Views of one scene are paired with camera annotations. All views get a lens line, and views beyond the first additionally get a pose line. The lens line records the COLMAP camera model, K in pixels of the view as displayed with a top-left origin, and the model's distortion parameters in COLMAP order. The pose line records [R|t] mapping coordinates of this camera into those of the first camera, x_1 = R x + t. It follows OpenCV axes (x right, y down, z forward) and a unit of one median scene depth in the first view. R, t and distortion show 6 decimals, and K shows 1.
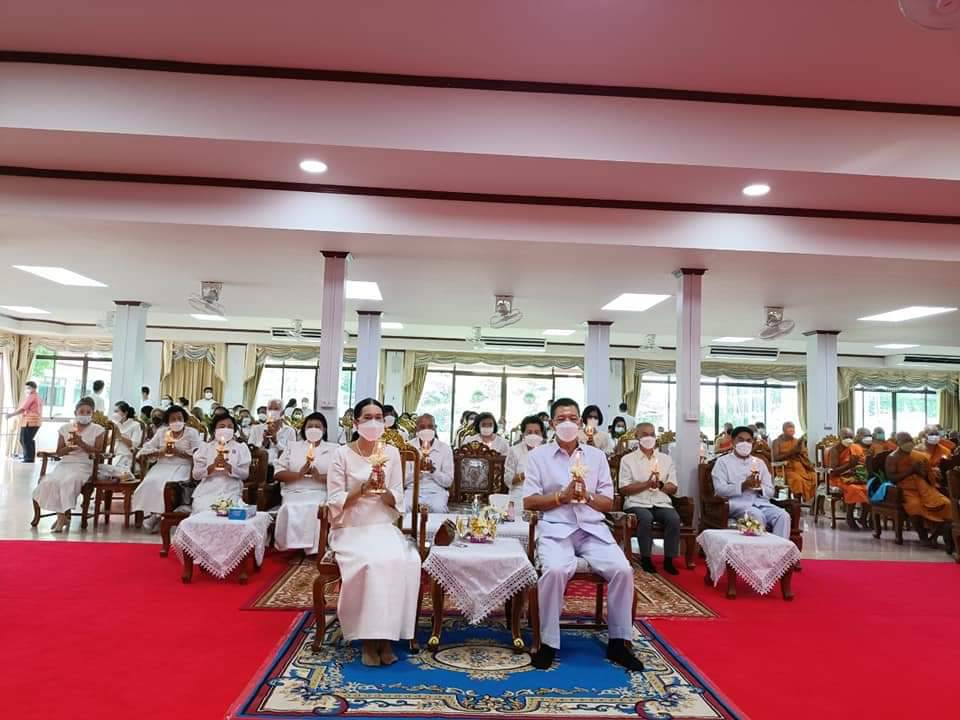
lens RADIAL K [[696.3, 0, 483.1], [0, 696.3, 323.2], [0, 0, 1]] dist [0.003701, 0.000875]
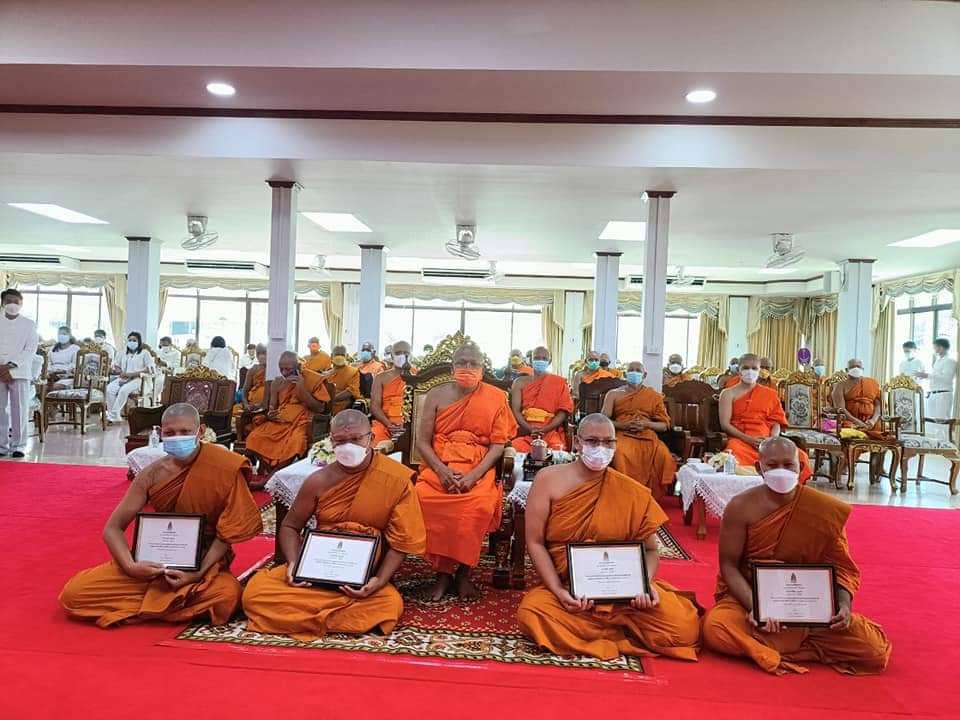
lens RADIAL K [[720.5, 0, 480.0], [0, 720.5, 360.0], [0, 0, 1]] dist [0.053551, -0.057027]
pose [[0.992158, 0.006851, -0.124800, 0.484538], [0.010472, 0.990429, 0.137627, 0.020917], [0.124548, -0.137855, 0.982590, 0.019749]]
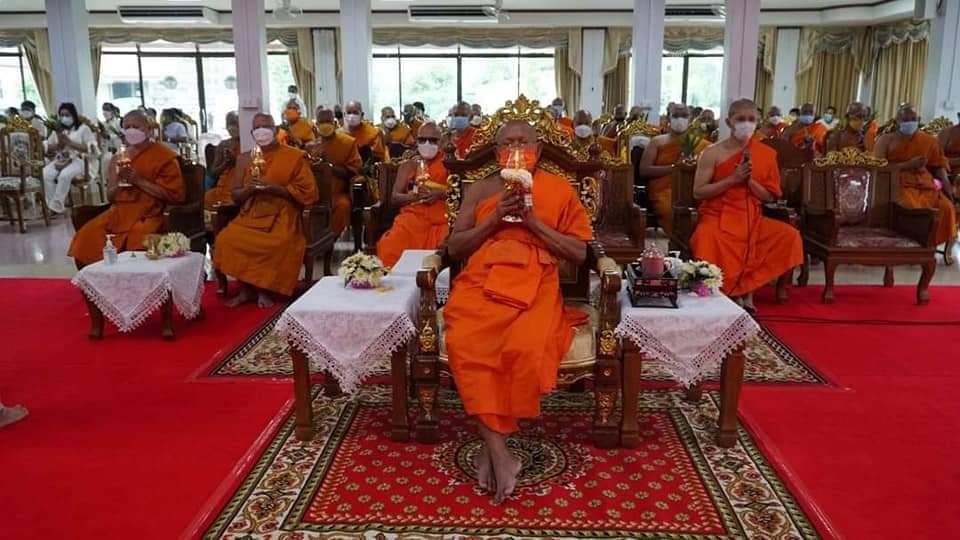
lens RADIAL K [[787.2, 0, 487.5], [0, 787.2, 277.0], [0, 0, 1]] dist [0.005075, 0.003091]
pose [[0.995066, -0.013128, -0.098343, 0.455000], [0.045876, 0.939763, 0.338735, 0.021681], [0.087972, -0.341576, 0.935728, 0.071365]]
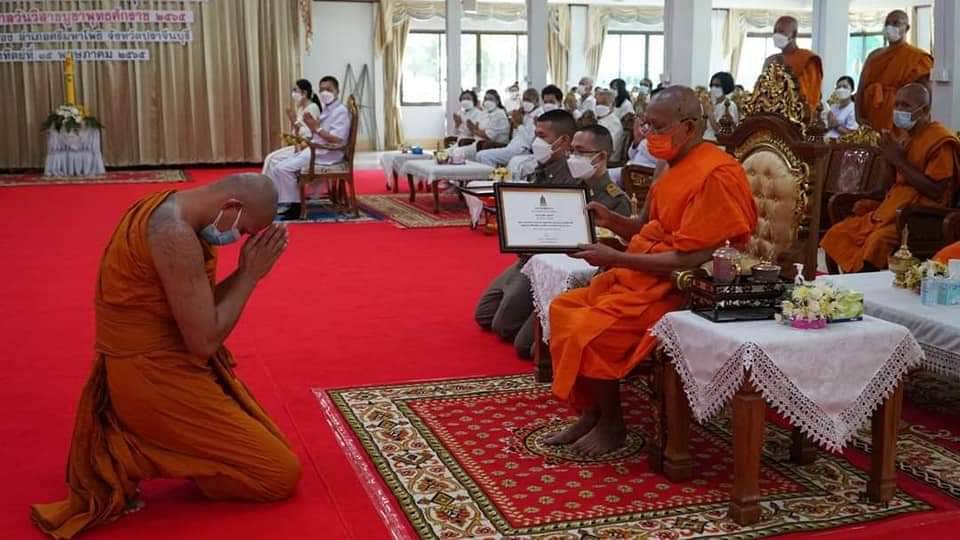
lens RADIAL K [[1116.0, 0, 459.8], [0, 1116.0, 269.8], [0, 0, 1]] dist [0.015862, 0.010048]
pose [[0.235446, 0.123839, -0.963965, 0.660592], [0.139931, 0.977195, 0.159716, 0.042764], [0.961761, -0.172493, 0.212747, 0.153544]]
